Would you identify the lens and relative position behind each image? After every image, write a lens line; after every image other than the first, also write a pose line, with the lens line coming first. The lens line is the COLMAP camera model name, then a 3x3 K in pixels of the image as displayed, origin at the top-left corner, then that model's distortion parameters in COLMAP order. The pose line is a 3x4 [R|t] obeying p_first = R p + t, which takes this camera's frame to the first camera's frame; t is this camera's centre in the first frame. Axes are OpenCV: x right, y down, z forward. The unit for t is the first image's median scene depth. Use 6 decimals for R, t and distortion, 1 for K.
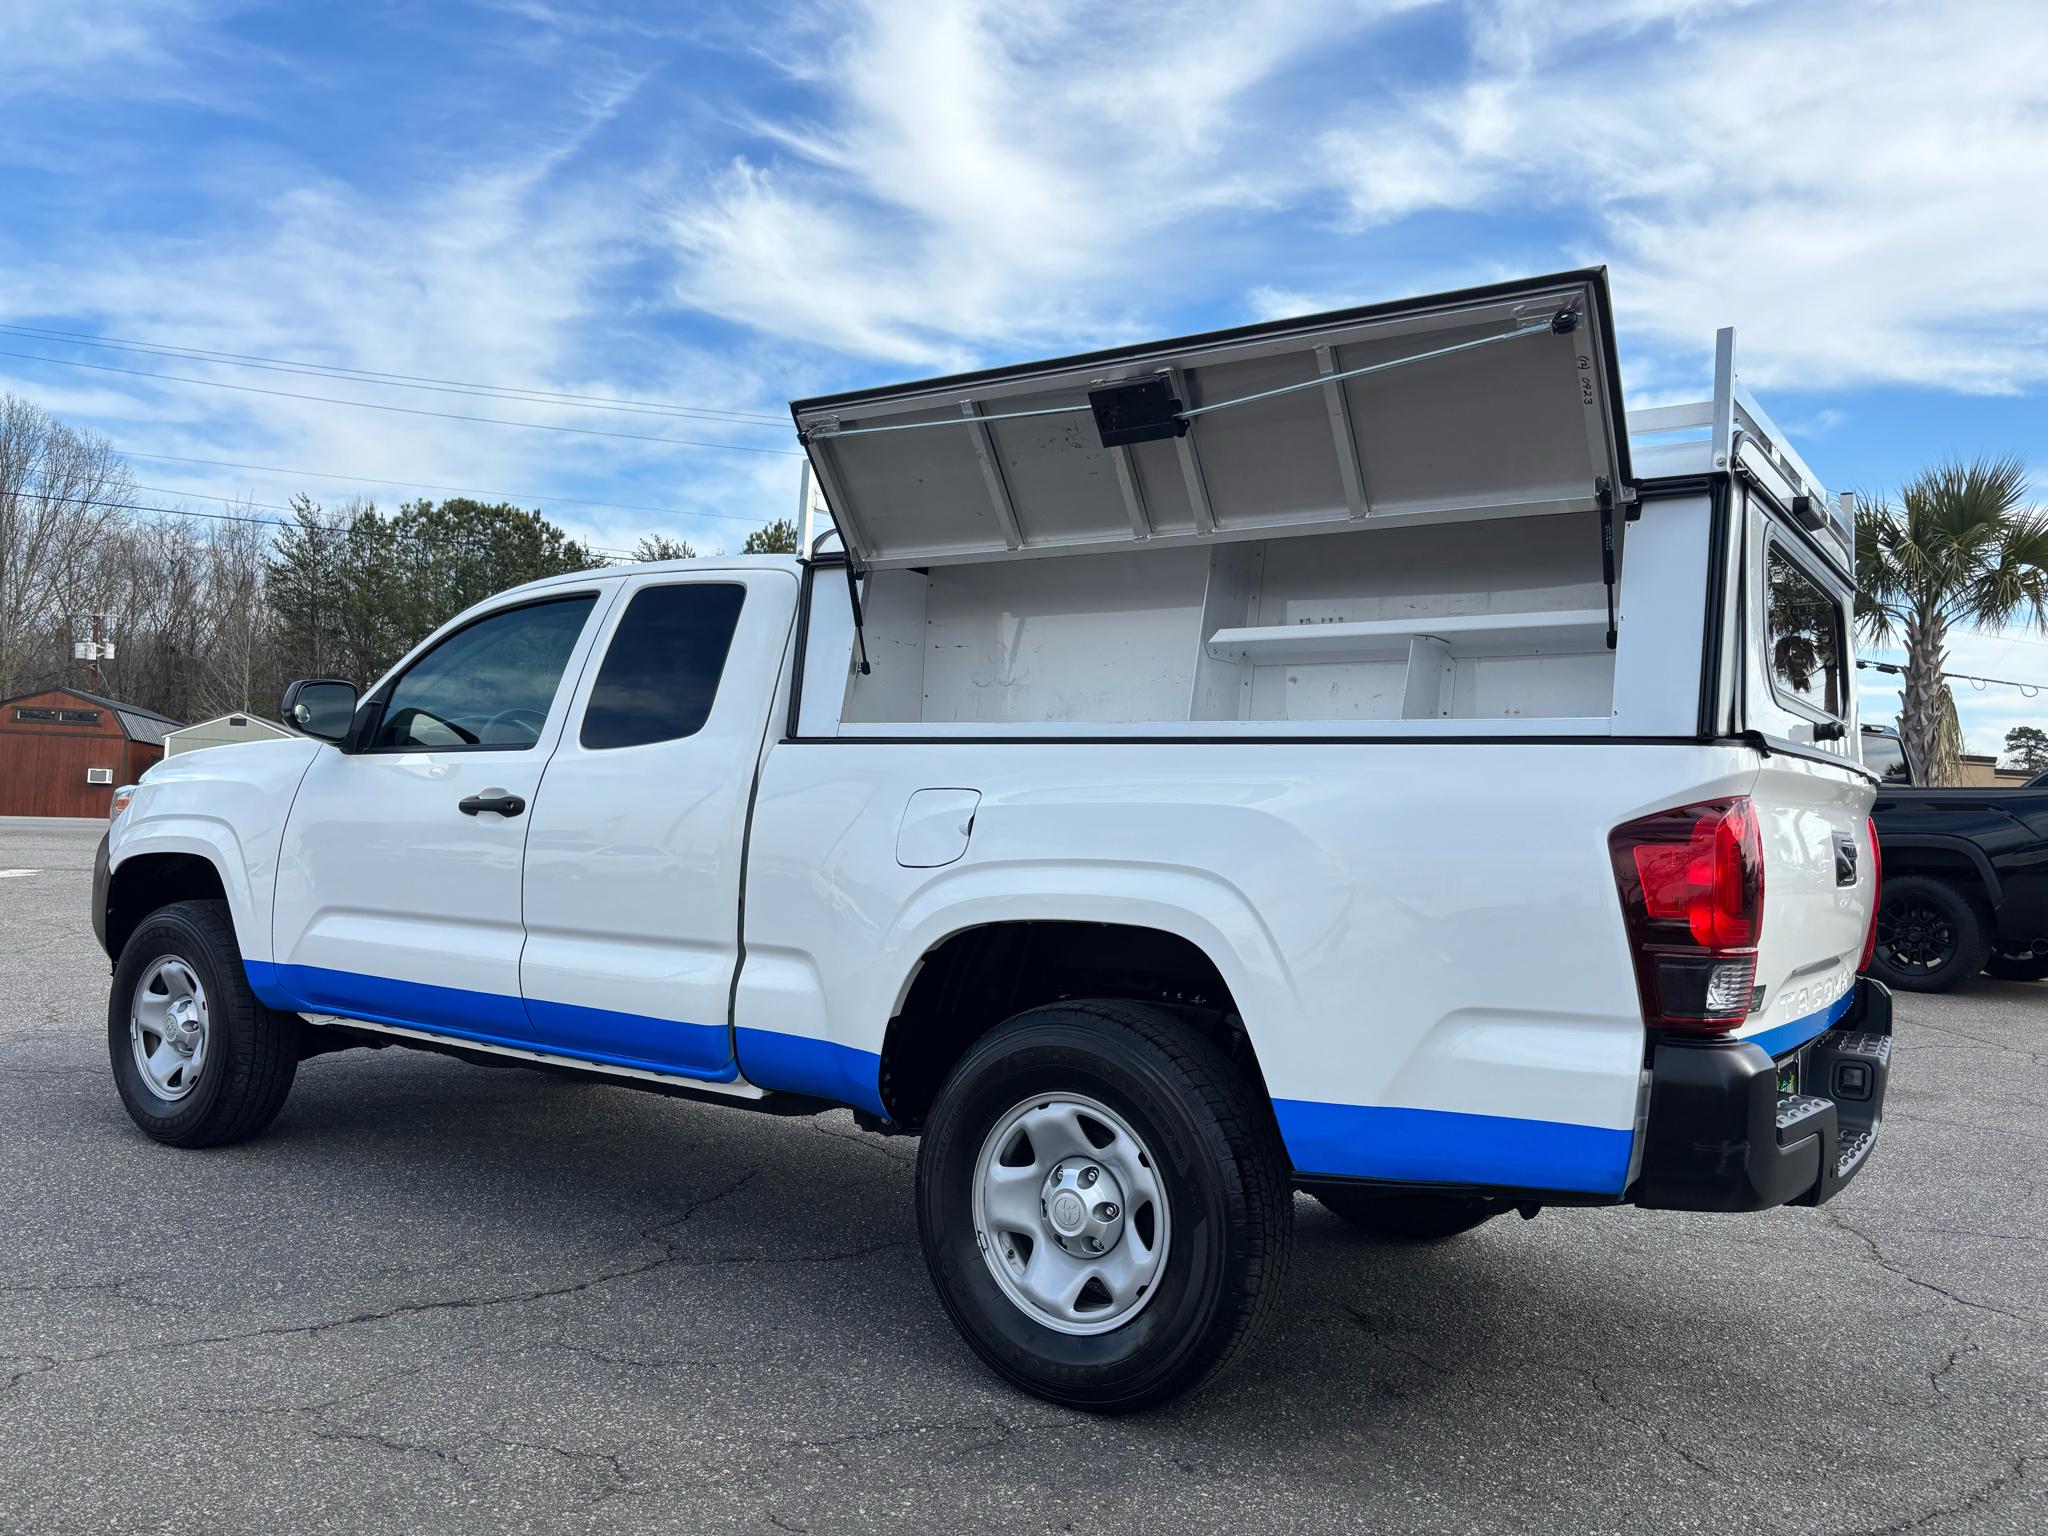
lens RADIAL K [[1561.2, 0, 1035.6], [0, 1561.2, 749.3], [0, 0, 1]] dist [0.021372, -0.023059]
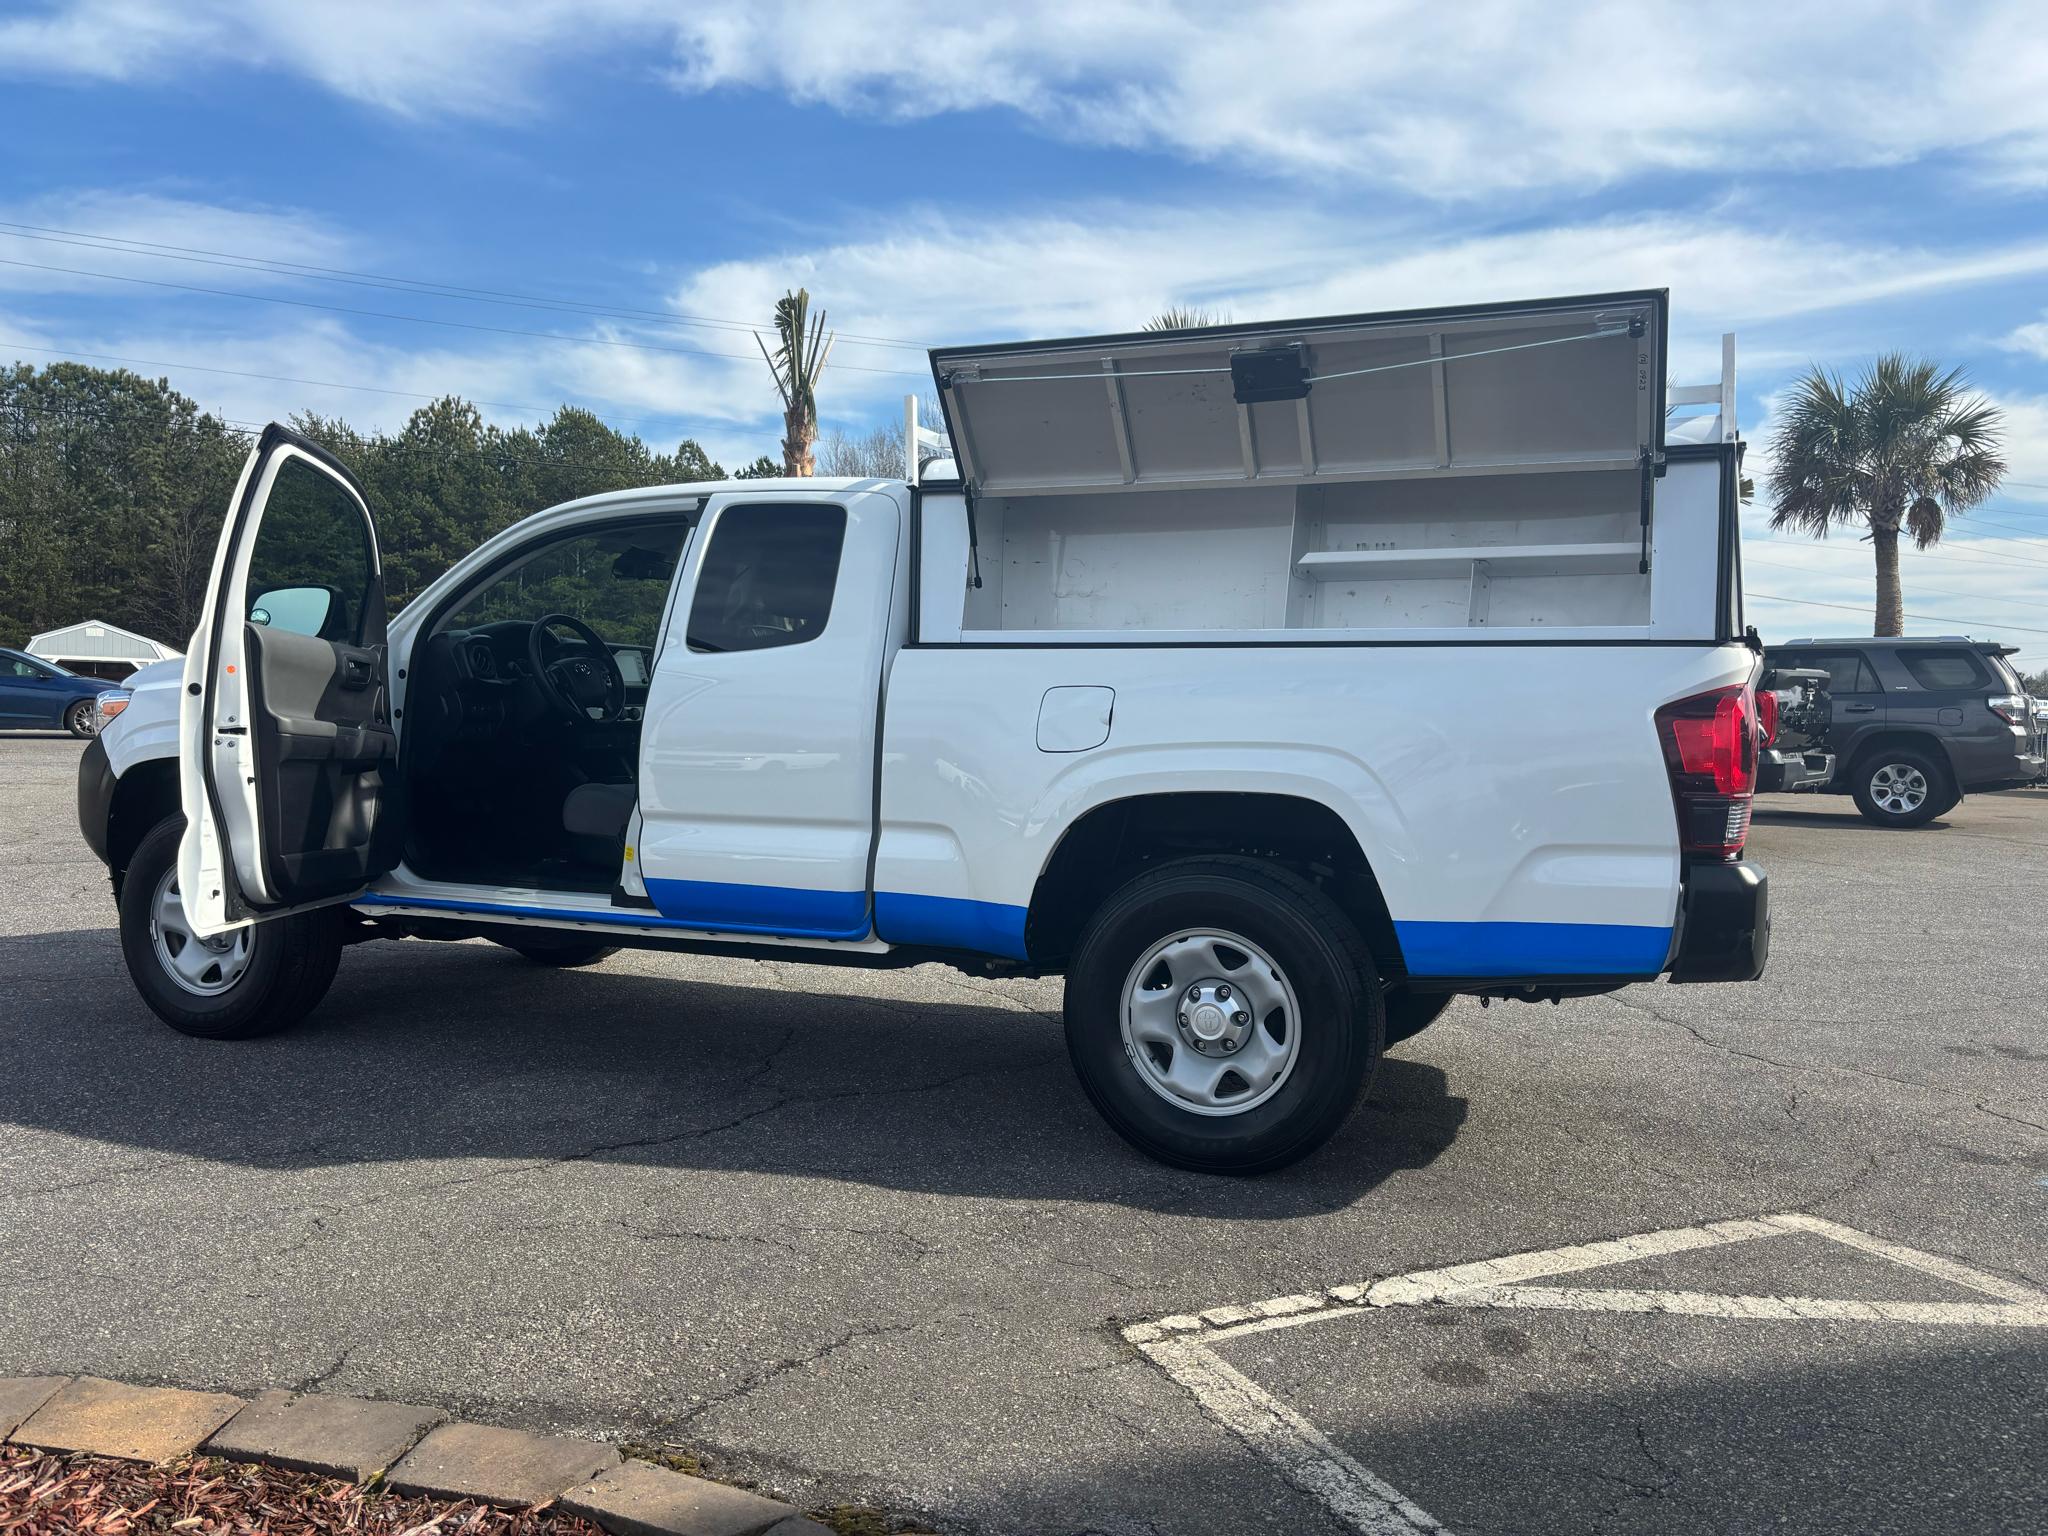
lens RADIAL K [[1561.2, 0, 1038.4], [0, 1561.2, 744.5], [0, 0, 1]] dist [0.021372, -0.023059]
pose [[0.978611, -0.023557, 0.204368, -0.325995], [0.009256, 0.997458, 0.070652, -0.014101], [-0.205513, -0.067249, 0.976341, -0.161236]]
